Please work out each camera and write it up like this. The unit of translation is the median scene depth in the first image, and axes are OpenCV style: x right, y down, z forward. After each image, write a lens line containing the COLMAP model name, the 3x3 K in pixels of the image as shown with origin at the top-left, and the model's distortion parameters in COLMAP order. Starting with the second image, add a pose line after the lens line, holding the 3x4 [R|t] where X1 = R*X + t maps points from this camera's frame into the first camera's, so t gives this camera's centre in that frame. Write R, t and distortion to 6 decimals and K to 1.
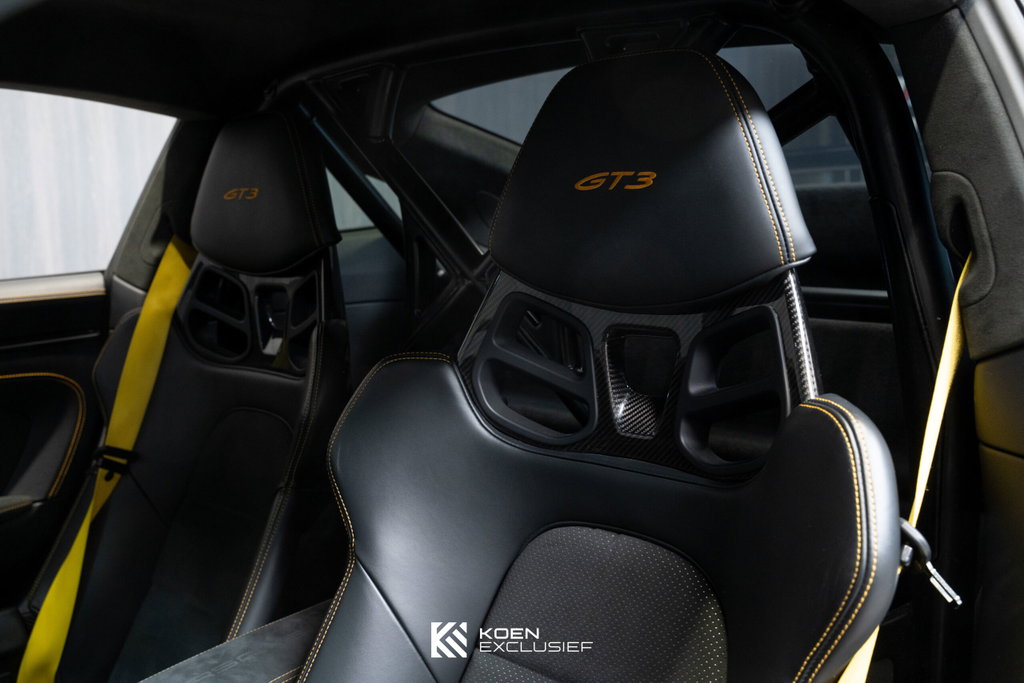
lens RADIAL K [[1032.6, 0, 510.9], [0, 1032.6, 324.9], [0, 0, 1]] dist [-0.007320, -0.003768]
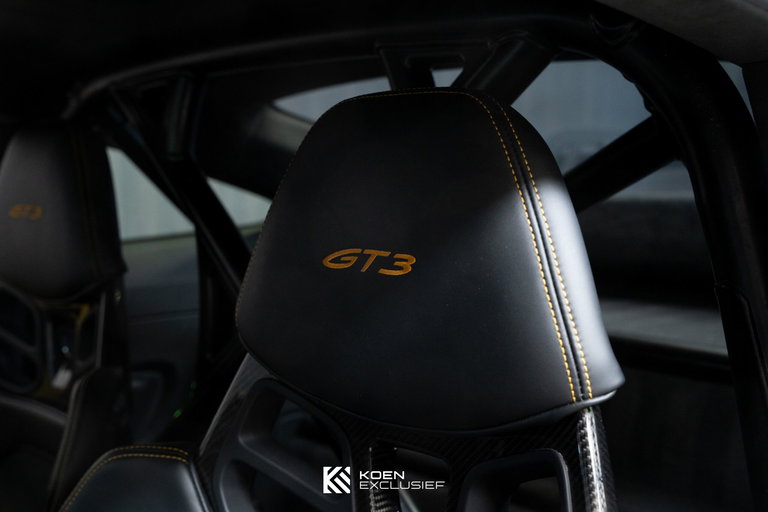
lens RADIAL K [[950.1, 0, 384.0], [0, 950.1, 256.0], [0, 0, 1]] dist [0.022264, 0.022831]
pose [[0.998224, 0.023629, -0.054686, 0.154508], [-0.024703, 0.999513, -0.019046, -0.133711], [0.054209, 0.020363, 0.998322, 0.312267]]
